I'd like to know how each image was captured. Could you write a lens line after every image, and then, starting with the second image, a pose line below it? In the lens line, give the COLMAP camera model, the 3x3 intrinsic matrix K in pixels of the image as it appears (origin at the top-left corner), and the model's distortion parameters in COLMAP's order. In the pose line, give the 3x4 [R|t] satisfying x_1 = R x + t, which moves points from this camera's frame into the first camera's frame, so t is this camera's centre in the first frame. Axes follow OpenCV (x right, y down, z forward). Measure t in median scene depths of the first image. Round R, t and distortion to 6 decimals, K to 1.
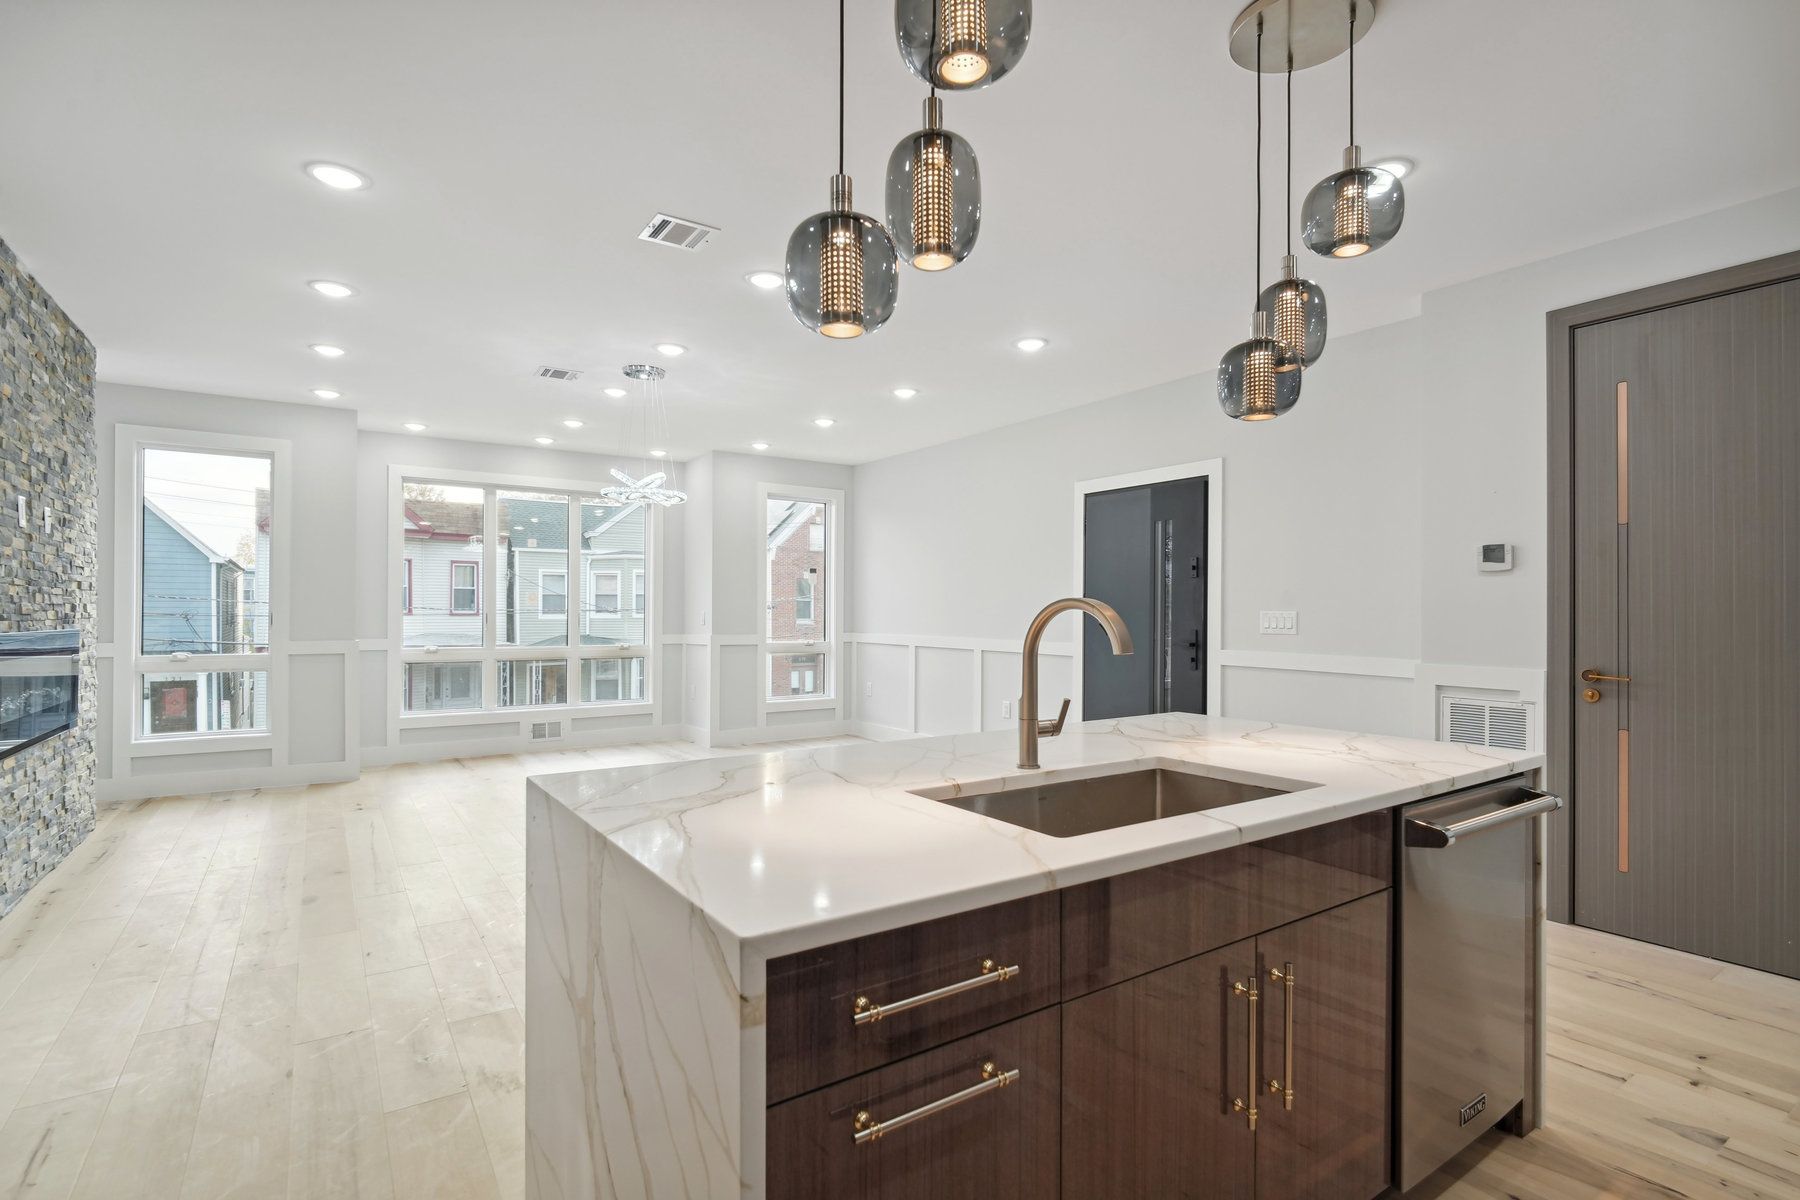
lens RADIAL K [[856.1, 0, 869.8], [0, 856.1, 612.7], [0, 0, 1]] dist [0.003930, -0.006281]
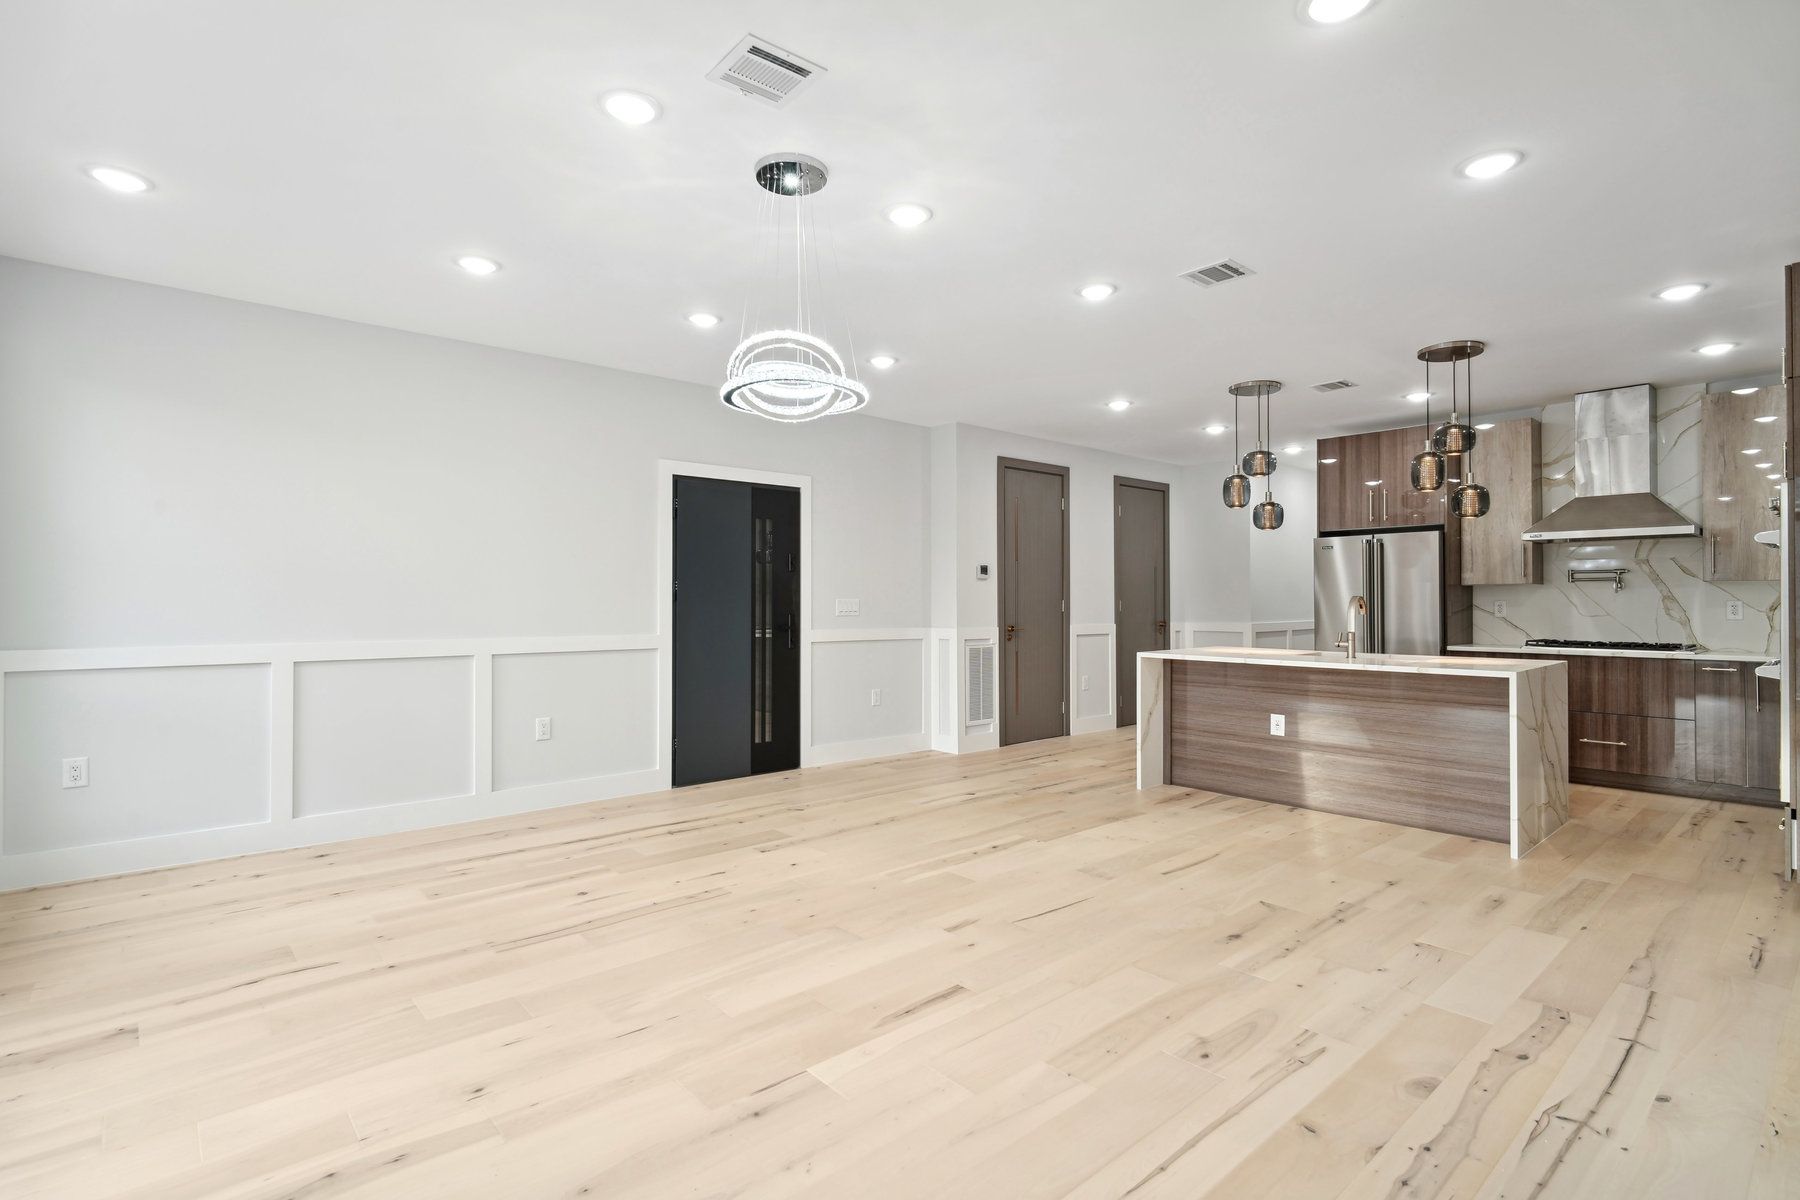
lens RADIAL K [[856.1, 0, 924.4], [0, 856.1, 590.4], [0, 0, 1]] dist [0.003930, -0.006281]
pose [[-0.148929, 0.006231, 0.988828, -1.199683], [0.000657, 0.999981, -0.006202, -0.009534], [-0.988848, -0.000274, -0.148930, 1.436682]]
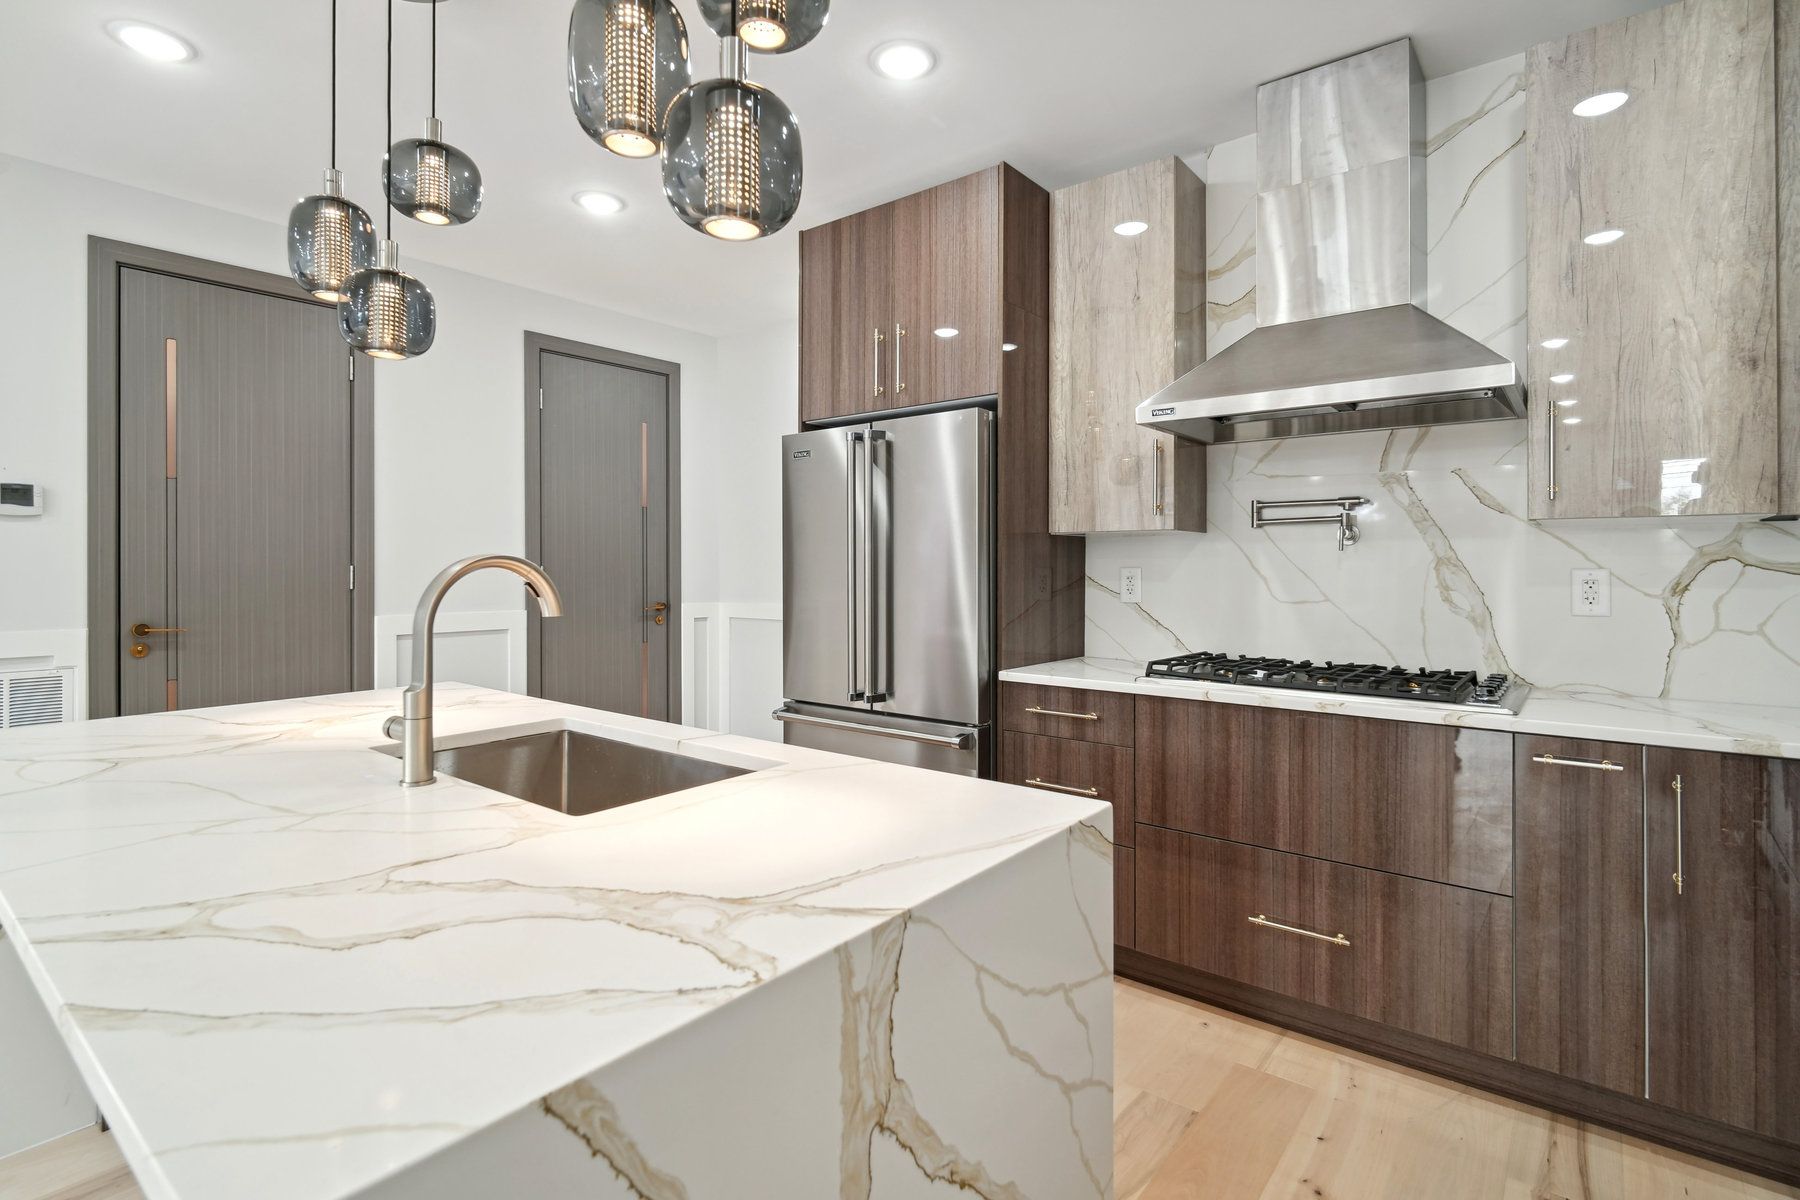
lens RADIAL K [[856.1, 0, 917.9], [0, 856.1, 558.0], [0, 0, 1]] dist [0.003930, -0.006281]
pose [[-0.314452, -0.000269, 0.949273, -0.335385], [-0.000324, 1.000000, 0.000176, -0.007980], [-0.949273, -0.000252, -0.314452, 0.432162]]
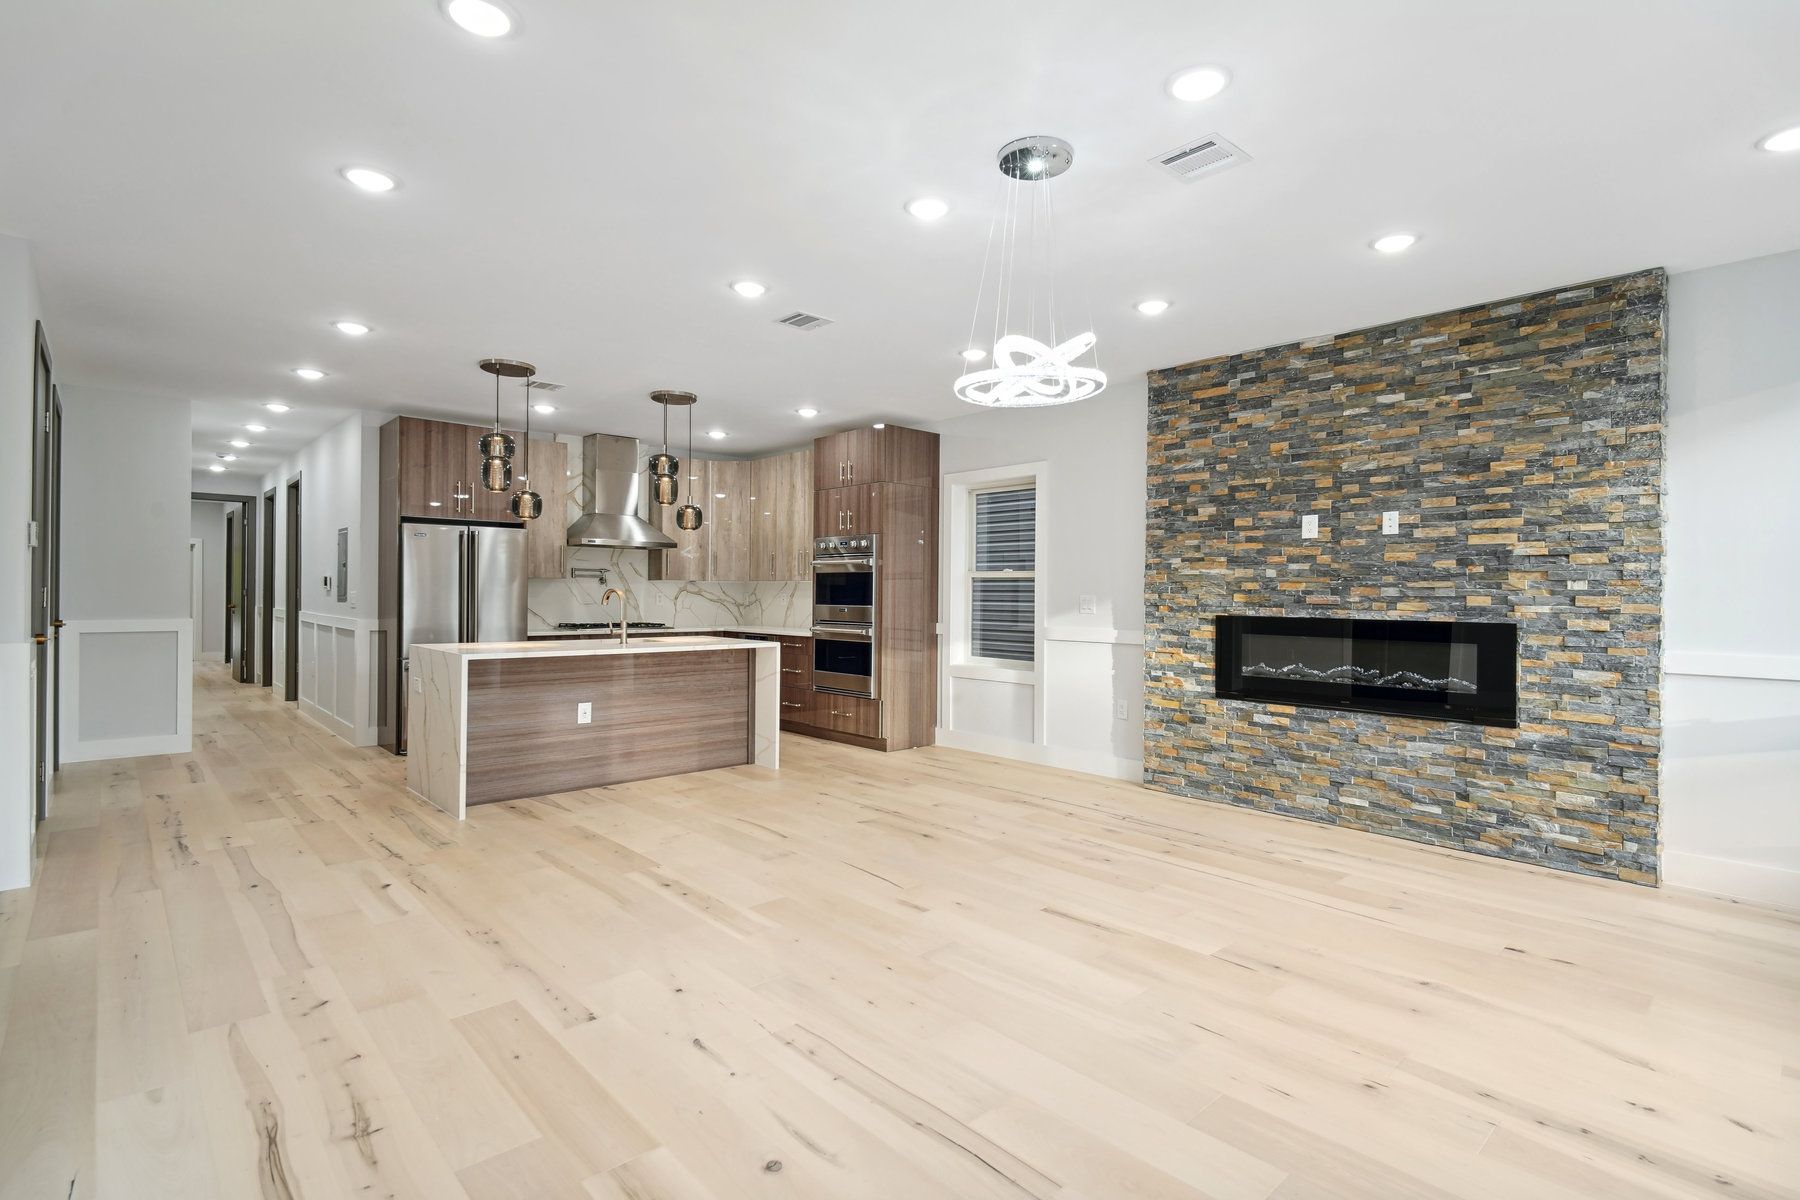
lens RADIAL K [[856.1, 0, 883.0], [0, 856.1, 593.2], [0, 0, 1]] dist [0.003930, -0.006281]
pose [[-0.989882, -0.014375, -0.141164, -0.159016], [-0.014445, 0.999896, -0.000531, -0.006457], [0.141157, 0.001513, -0.989986, 2.182387]]
